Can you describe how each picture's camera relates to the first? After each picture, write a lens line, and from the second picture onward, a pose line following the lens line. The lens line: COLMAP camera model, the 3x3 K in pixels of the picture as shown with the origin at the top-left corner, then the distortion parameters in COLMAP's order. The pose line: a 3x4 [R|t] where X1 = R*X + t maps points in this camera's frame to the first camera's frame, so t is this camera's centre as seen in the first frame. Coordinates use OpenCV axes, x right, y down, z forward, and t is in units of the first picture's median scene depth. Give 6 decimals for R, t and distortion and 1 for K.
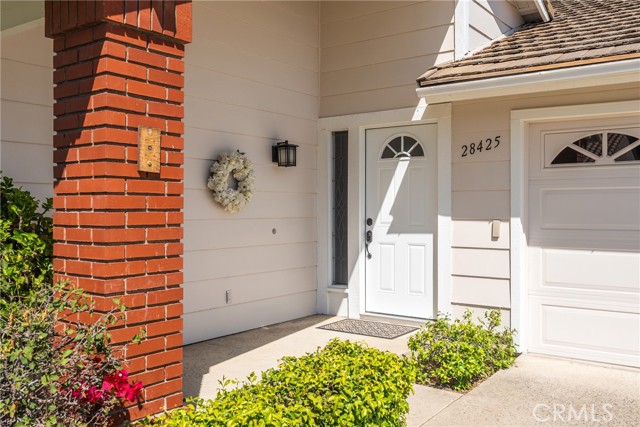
lens RADIAL K [[600.7, 0, 320.0], [0, 600.7, 213.5], [0, 0, 1]] dist [-0.000933, -0.001280]
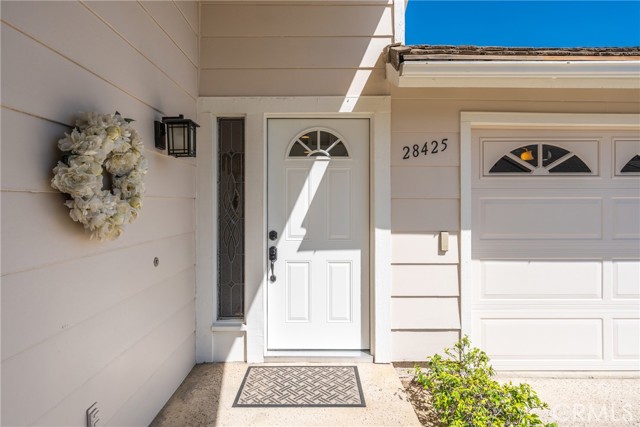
lens RADIAL K [[370.8, 0, 319.8], [0, 370.8, 201.4], [0, 0, 1]] dist [0.000192, -0.000204]
pose [[0.806330, 0.003330, 0.591456, -0.176633], [0.003902, 0.999932, -0.010949, -0.028520], [-0.591453, 0.011136, 0.806263, 0.641303]]
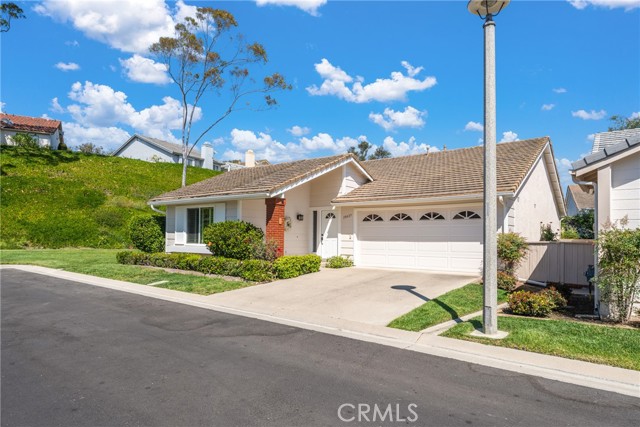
lens RADIAL K [[381.4, 0, 320.0], [0, 381.4, 213.5], [0, 0, 1]] dist [0.000020, -0.000006]
pose [[0.999834, 0.009852, -0.015349, 0.116709], [-0.010884, 0.997580, -0.068677, 0.050079], [0.014636, 0.068832, 0.997521, -1.605431]]
